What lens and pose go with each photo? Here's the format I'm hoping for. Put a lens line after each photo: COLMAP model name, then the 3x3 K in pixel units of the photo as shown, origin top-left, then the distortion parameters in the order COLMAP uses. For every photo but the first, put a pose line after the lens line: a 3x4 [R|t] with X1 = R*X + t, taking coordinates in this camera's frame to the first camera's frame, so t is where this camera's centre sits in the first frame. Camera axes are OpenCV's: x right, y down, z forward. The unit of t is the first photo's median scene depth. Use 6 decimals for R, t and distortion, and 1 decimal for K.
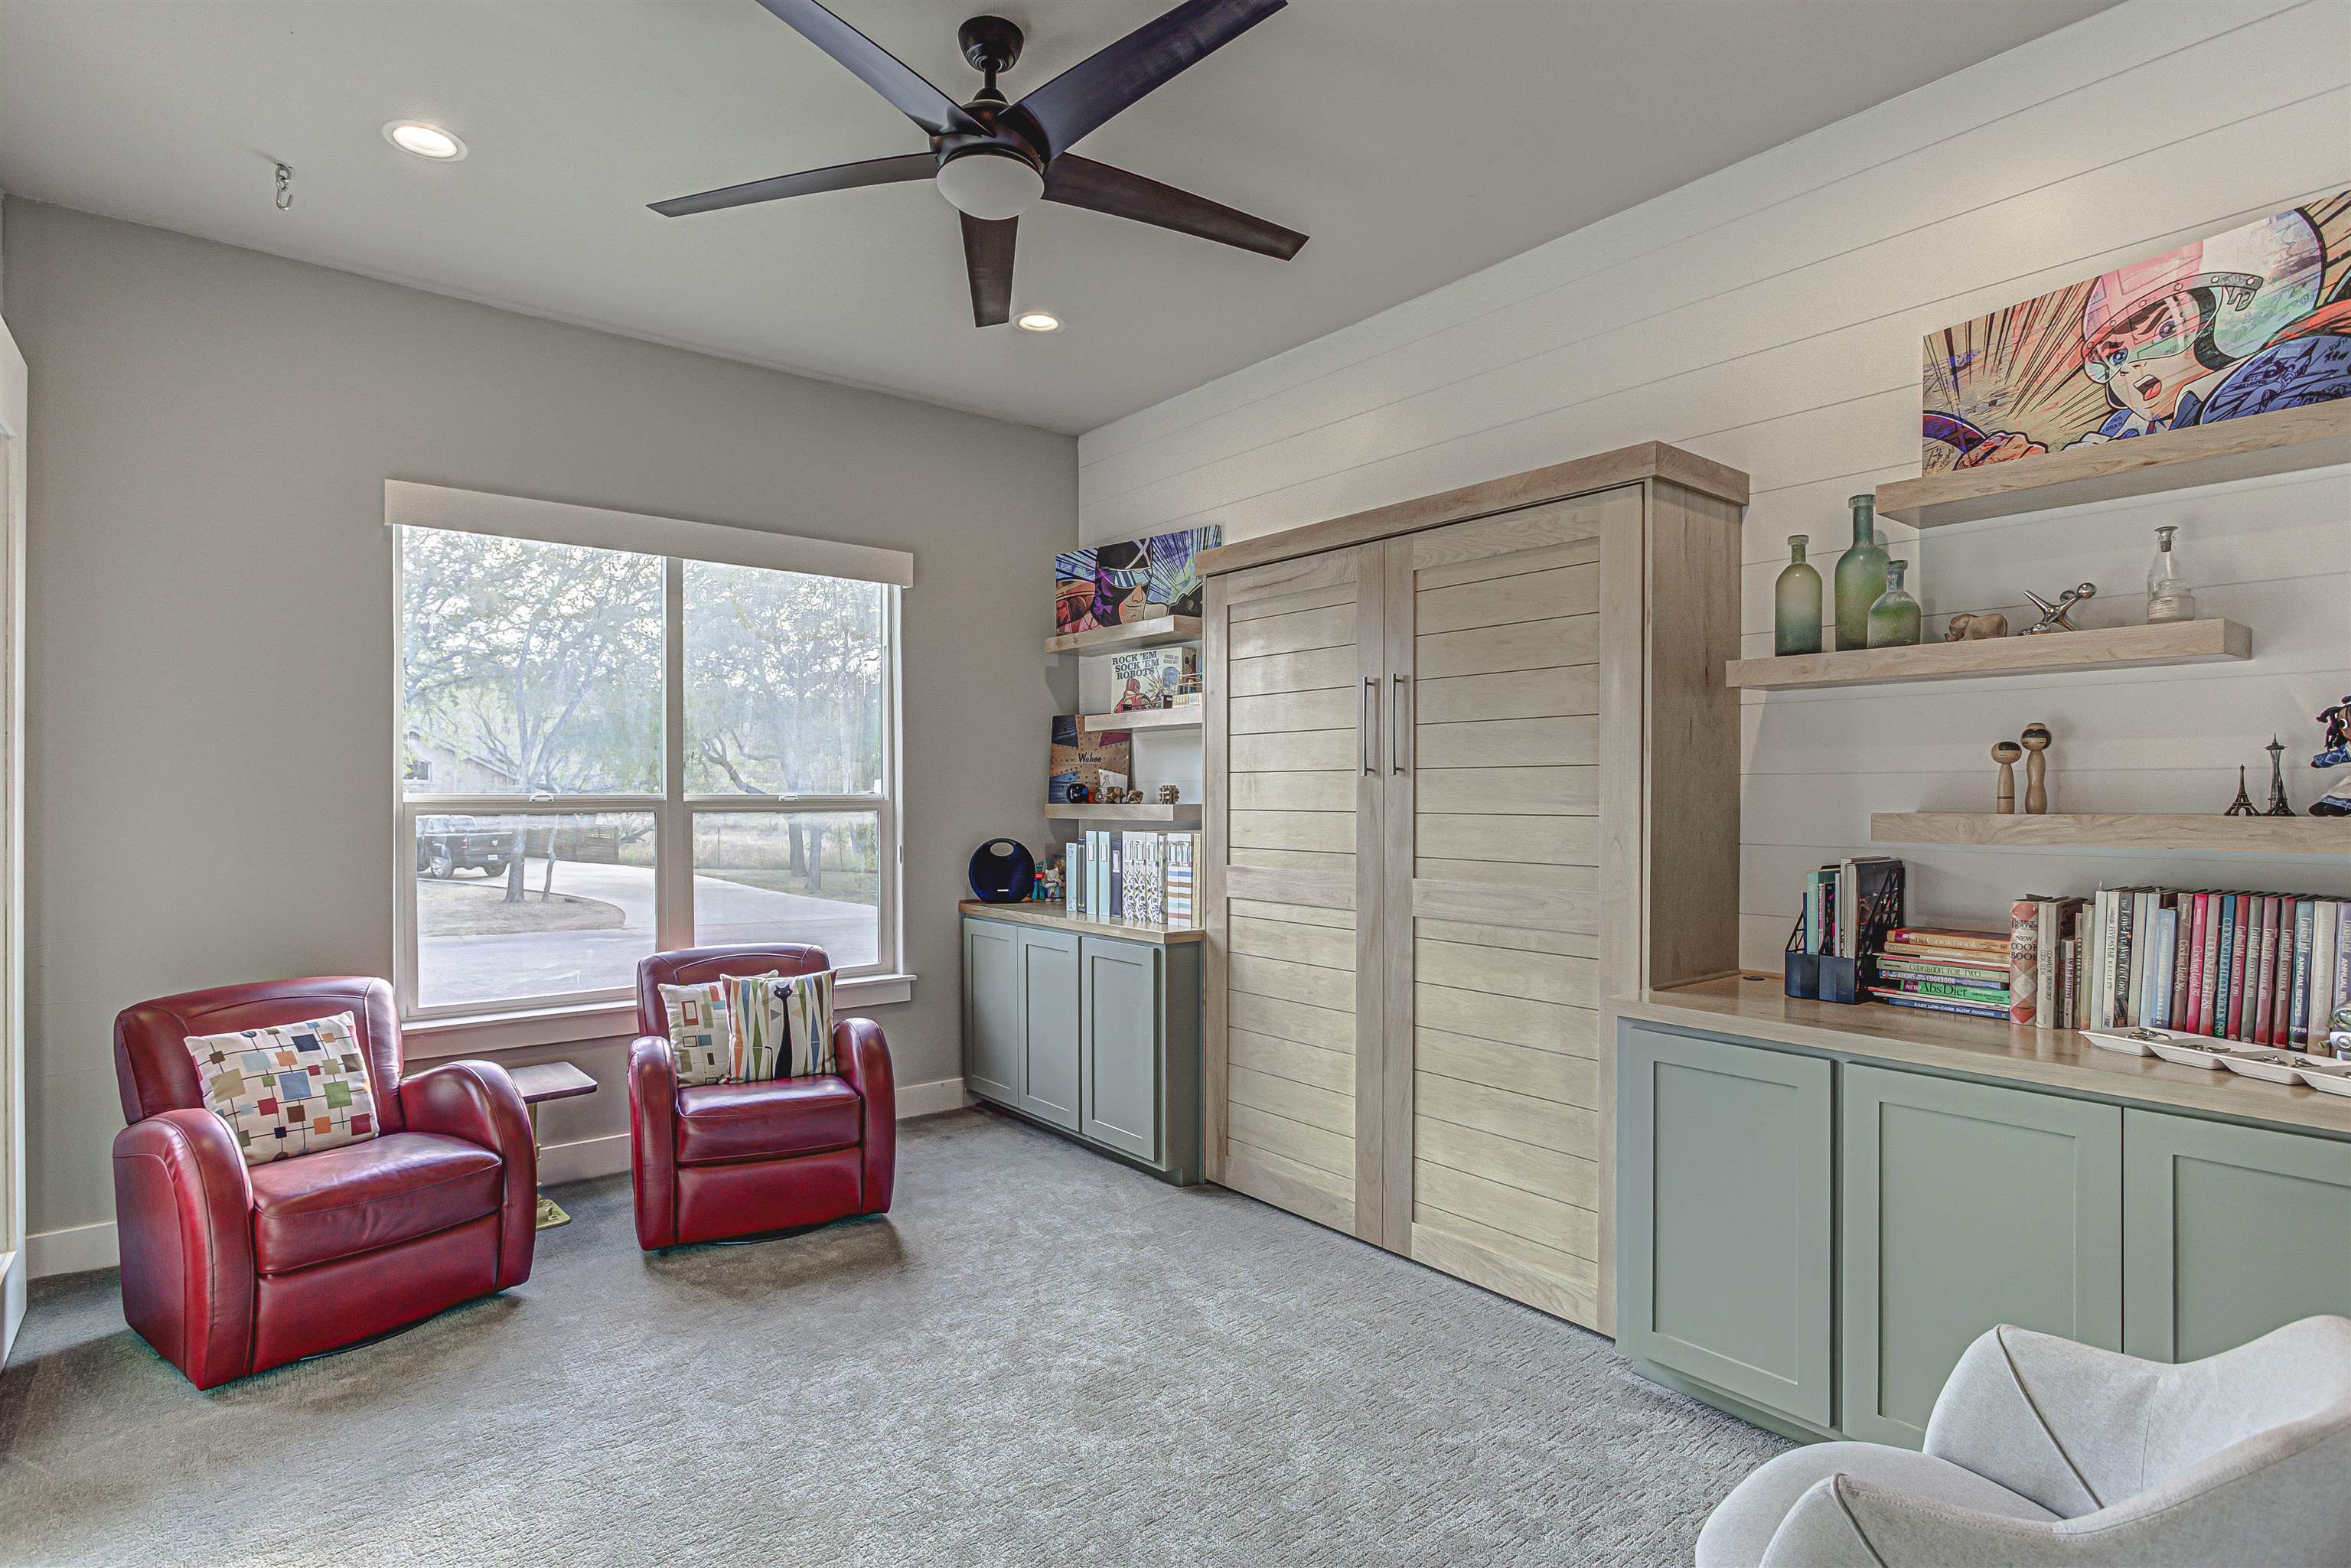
lens RADIAL K [[1158.9, 0, 1163.6], [0, 1158.9, 774.1], [0, 0, 1]] dist [-0.000547, -0.000039]
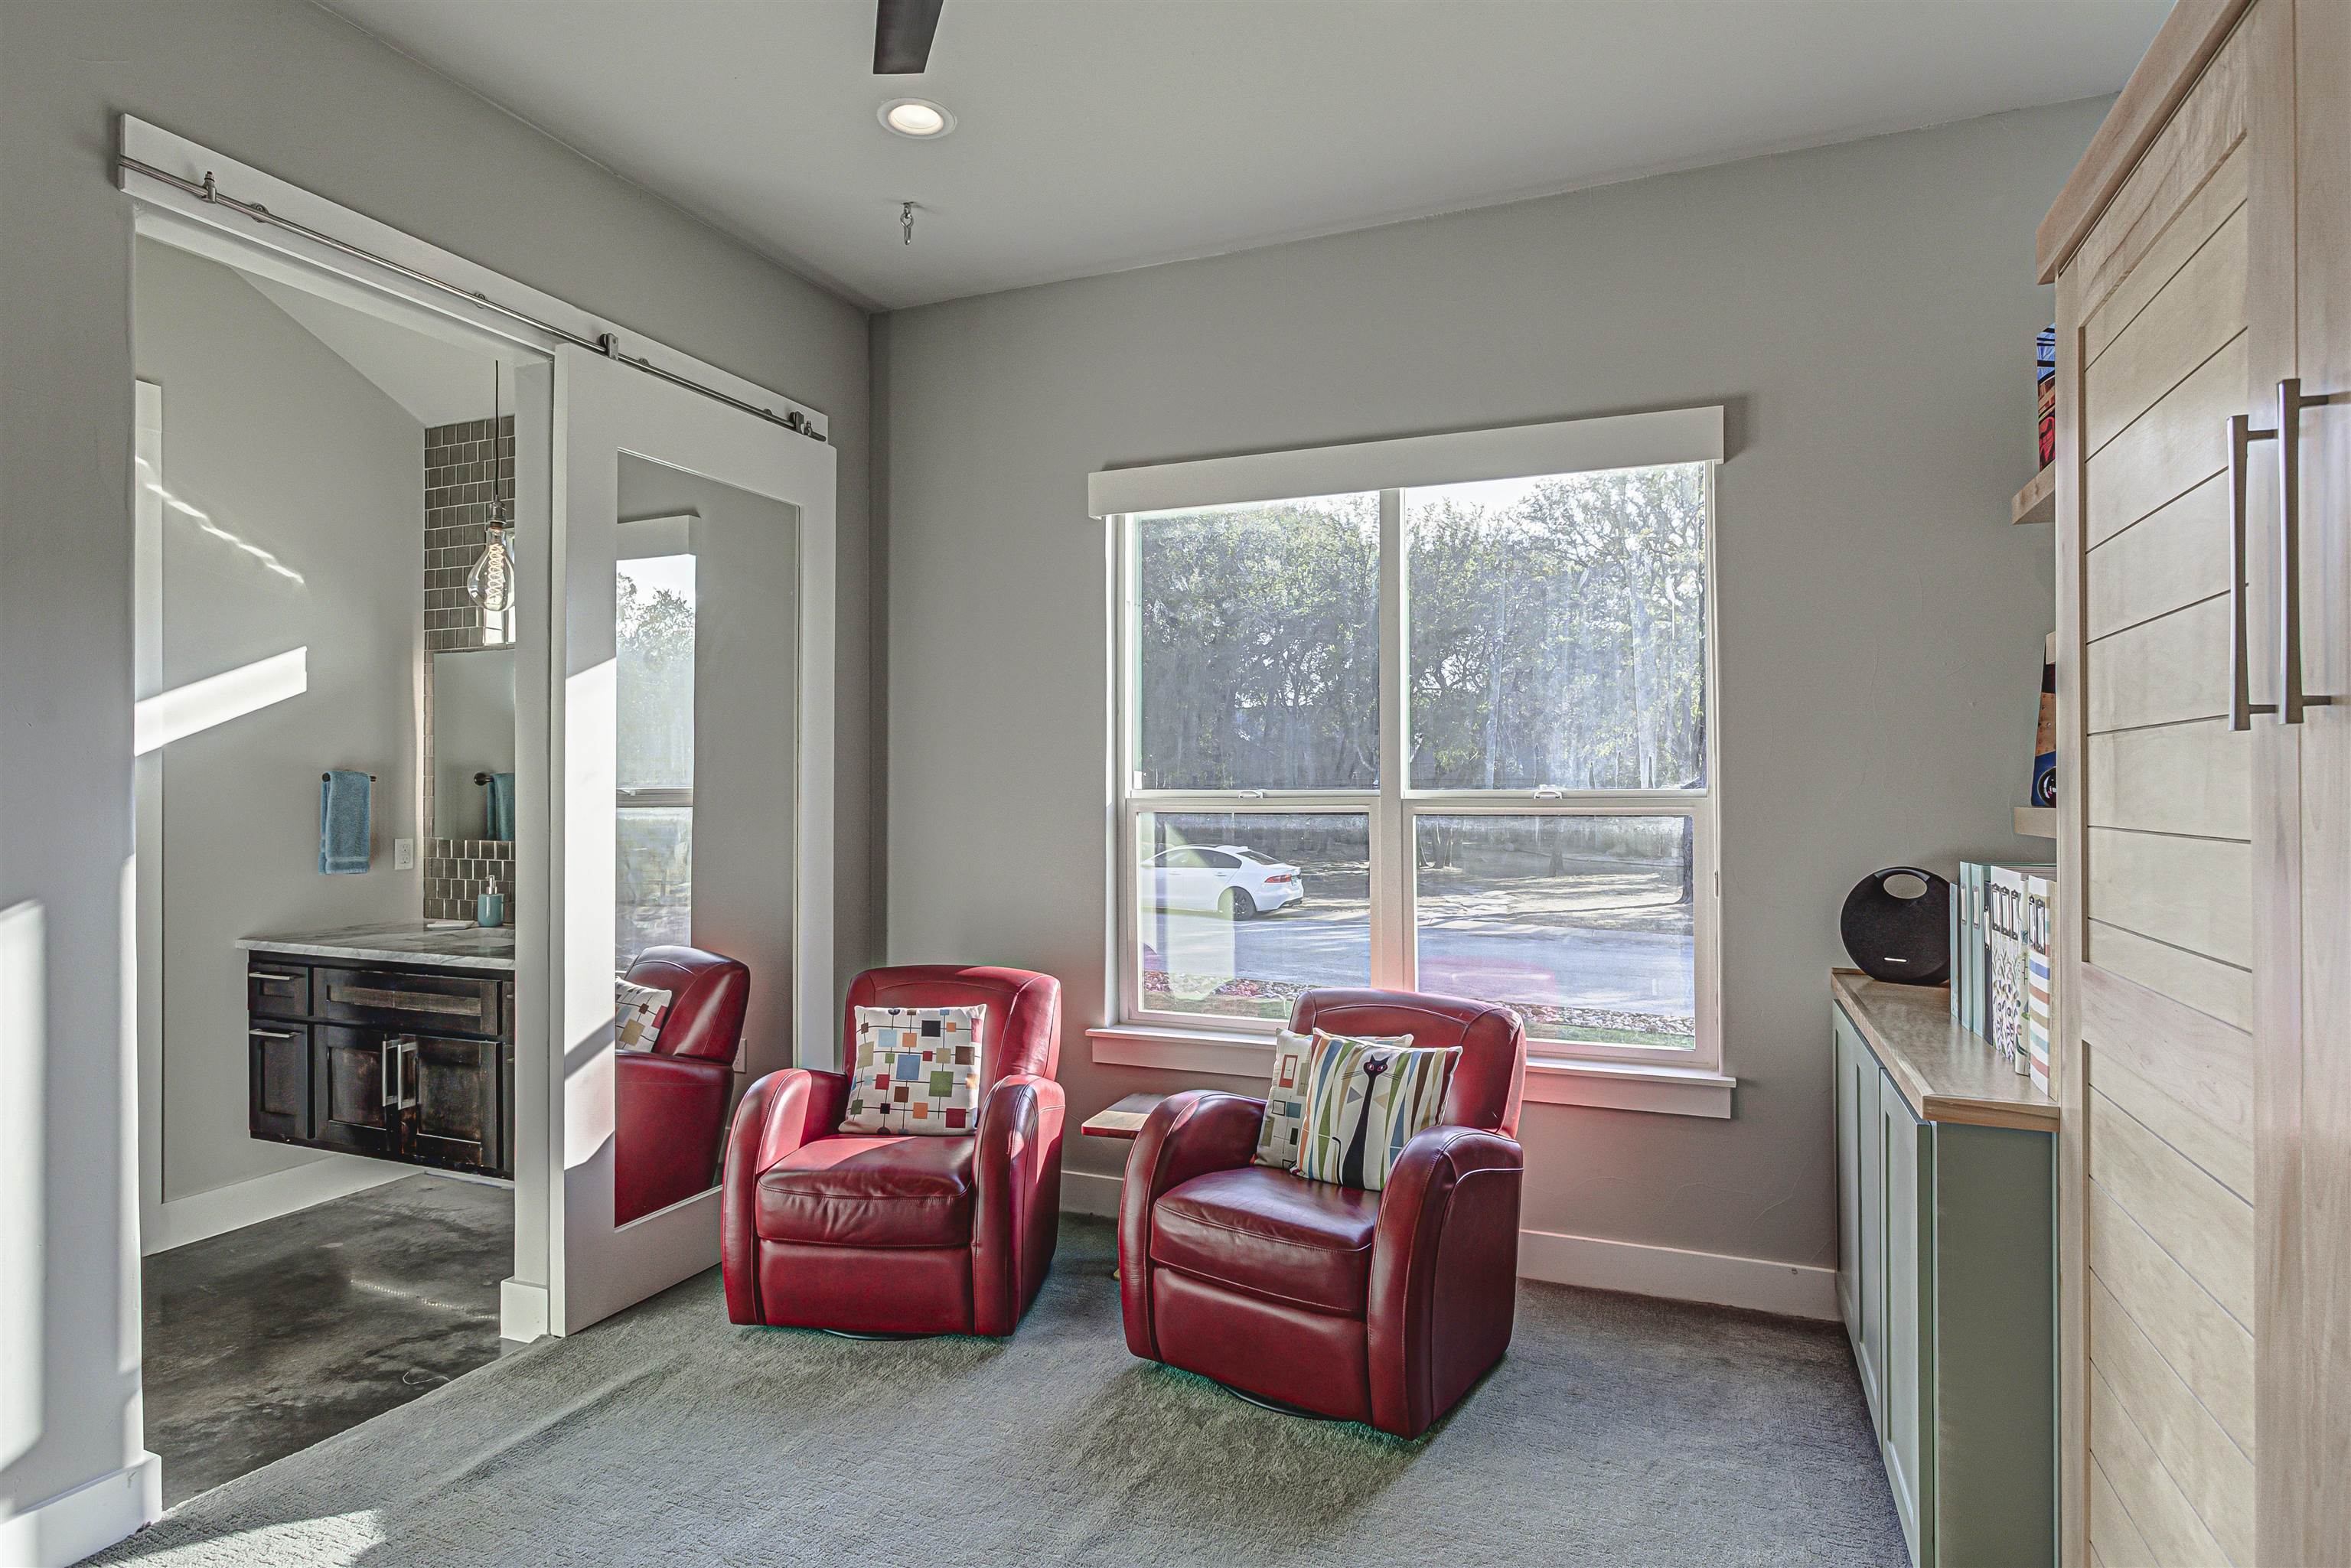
lens RADIAL K [[1278.8, 0, 1176.7], [0, 1278.8, 774.9], [0, 0, 1]] dist [-0.003238, -0.000594]
pose [[0.487980, -0.011572, -0.872778, 0.371735], [0.015106, 0.999874, -0.004811, 0.013199], [0.872724, -0.010837, 0.488094, 0.631104]]
